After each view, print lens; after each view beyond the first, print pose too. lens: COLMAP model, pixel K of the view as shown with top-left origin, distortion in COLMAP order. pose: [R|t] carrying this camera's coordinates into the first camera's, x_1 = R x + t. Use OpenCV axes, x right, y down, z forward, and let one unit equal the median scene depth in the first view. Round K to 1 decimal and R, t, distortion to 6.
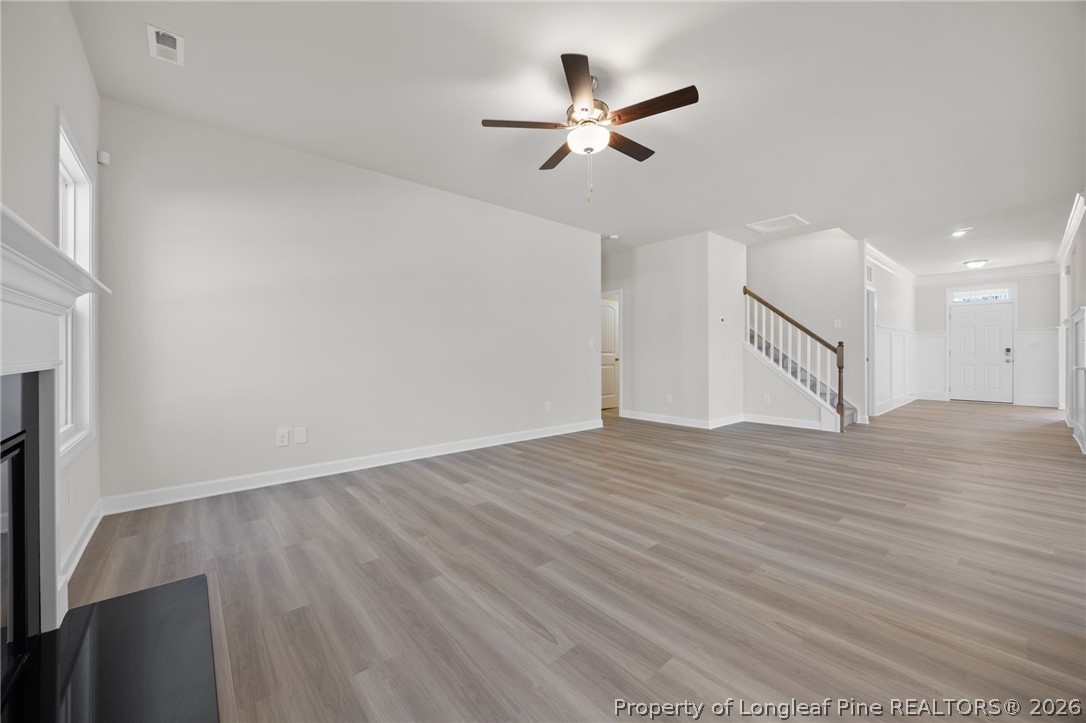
lens RADIAL K [[413.9, 0, 545.7], [0, 413.9, 352.1], [0, 0, 1]] dist [-0.004272, -0.000231]
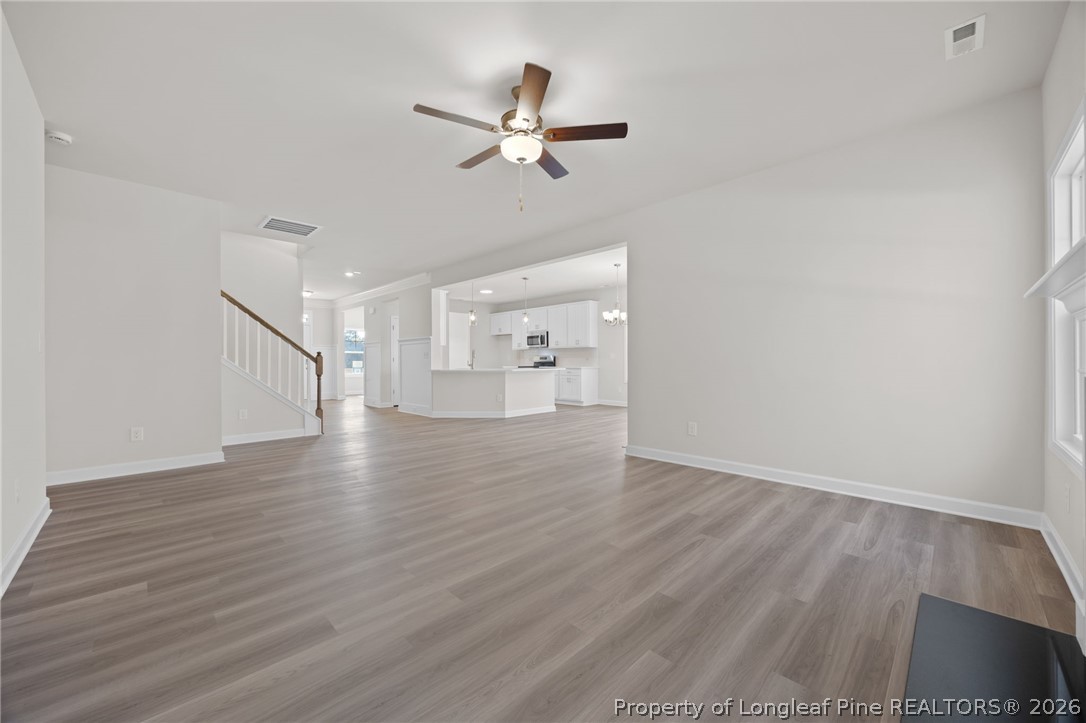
lens RADIAL K [[413.9, 0, 545.5], [0, 413.9, 363.1], [0, 0, 1]] dist [-0.004272, -0.000231]
pose [[-0.072139, -0.001951, 0.997393, -0.876455], [-0.000047, 0.999998, 0.001953, 0.004708], [-0.997395, 0.000094, -0.072139, 0.983531]]
